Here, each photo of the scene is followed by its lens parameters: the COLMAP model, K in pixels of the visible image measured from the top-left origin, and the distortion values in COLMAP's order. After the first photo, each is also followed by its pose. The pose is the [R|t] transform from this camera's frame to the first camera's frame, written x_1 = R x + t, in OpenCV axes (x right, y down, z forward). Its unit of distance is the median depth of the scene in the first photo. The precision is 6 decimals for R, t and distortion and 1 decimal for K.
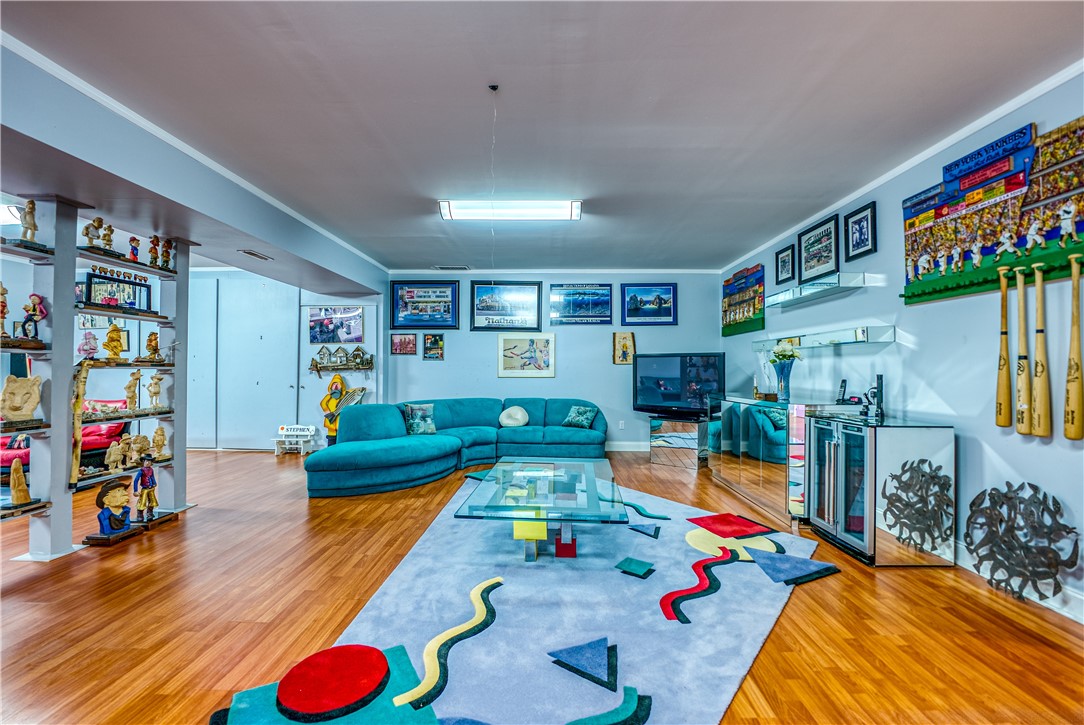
lens RADIAL K [[447.6, 0, 541.1], [0, 447.6, 362.3], [0, 0, 1]] dist [-0.028924, 0.002428]
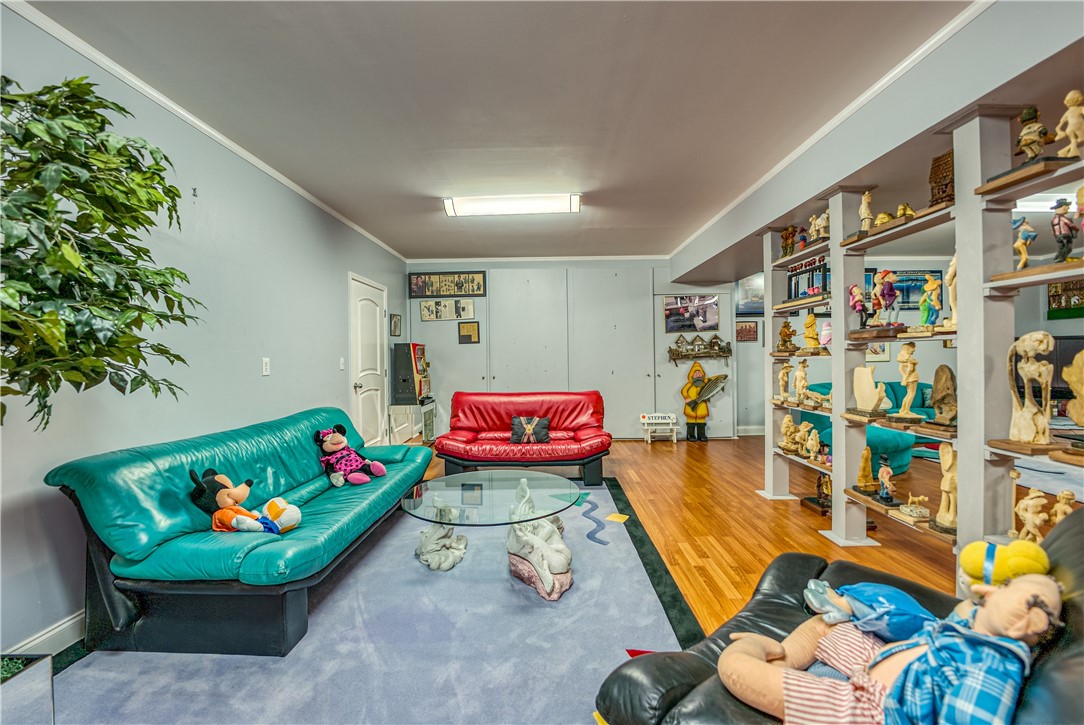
lens RADIAL K [[447.6, 0, 541.0], [0, 447.6, 362.9], [0, 0, 1]] dist [-0.028924, 0.002428]
pose [[0.999848, -0.017315, 0.001851, -0.806924], [0.017286, 0.999740, 0.014901, 0.007351], [-0.002109, -0.014867, 0.999887, -0.010759]]
